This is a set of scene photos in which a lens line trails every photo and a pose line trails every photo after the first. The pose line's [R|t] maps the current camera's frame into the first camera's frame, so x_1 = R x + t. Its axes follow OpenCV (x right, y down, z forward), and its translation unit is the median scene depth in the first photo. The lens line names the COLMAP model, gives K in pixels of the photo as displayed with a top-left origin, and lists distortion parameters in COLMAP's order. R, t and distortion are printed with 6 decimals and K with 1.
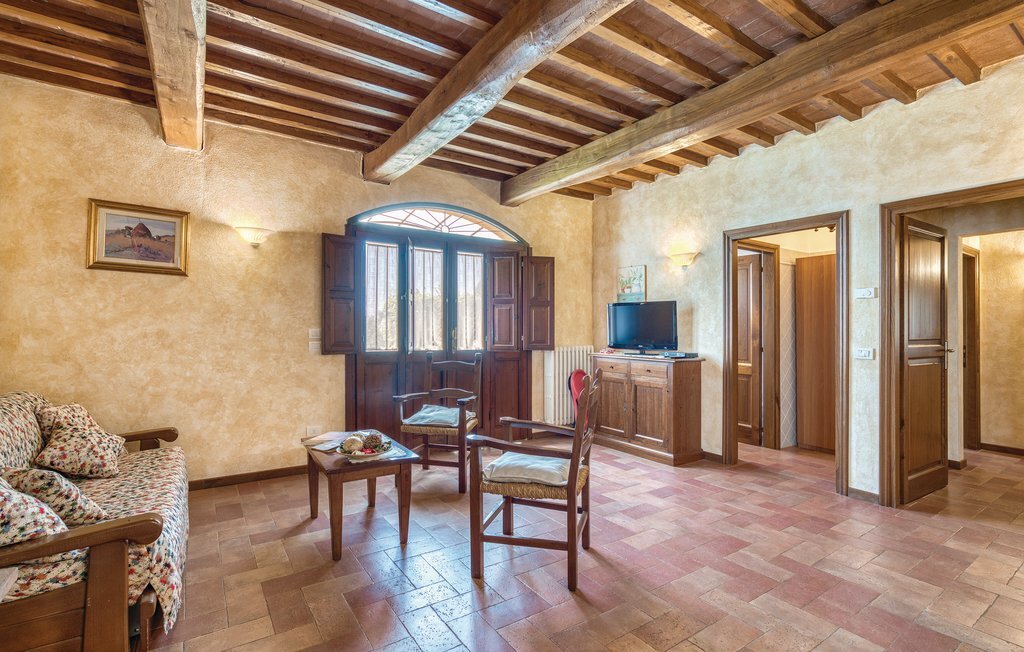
lens RADIAL K [[467.3, 0, 508.5], [0, 467.3, 324.8], [0, 0, 1]] dist [-0.003751, -0.000215]
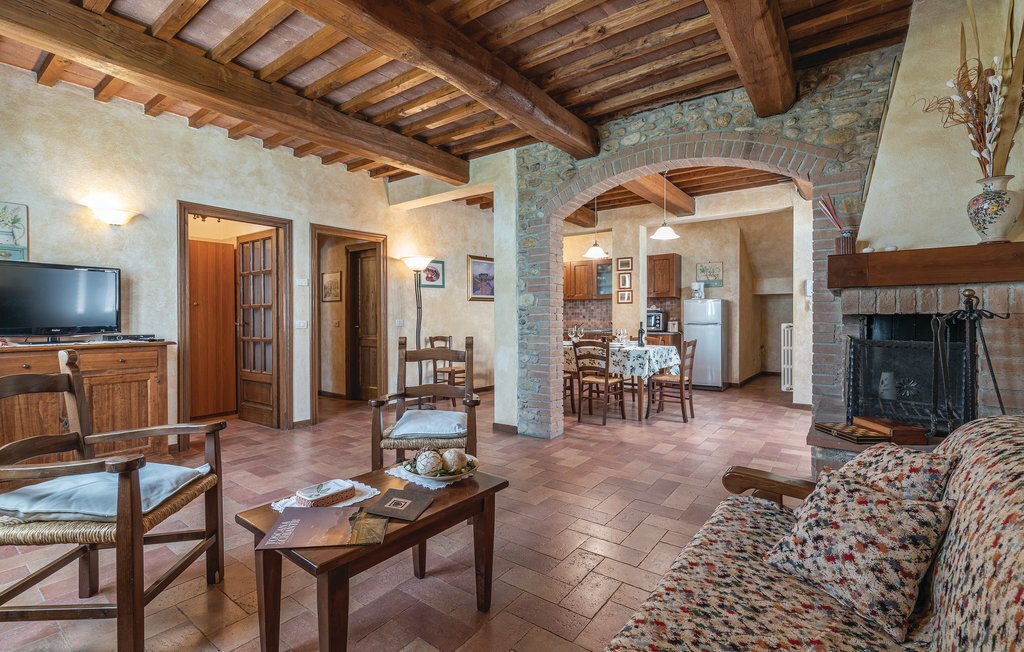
lens RADIAL K [[467.3, 0, 484.5], [0, 467.3, 321.7], [0, 0, 1]] dist [-0.003751, -0.000215]
pose [[-0.303898, -0.013028, 0.952616, -0.756937], [-0.001219, 0.999911, 0.013286, 0.033582], [-0.952704, 0.002876, -0.303887, 0.892663]]
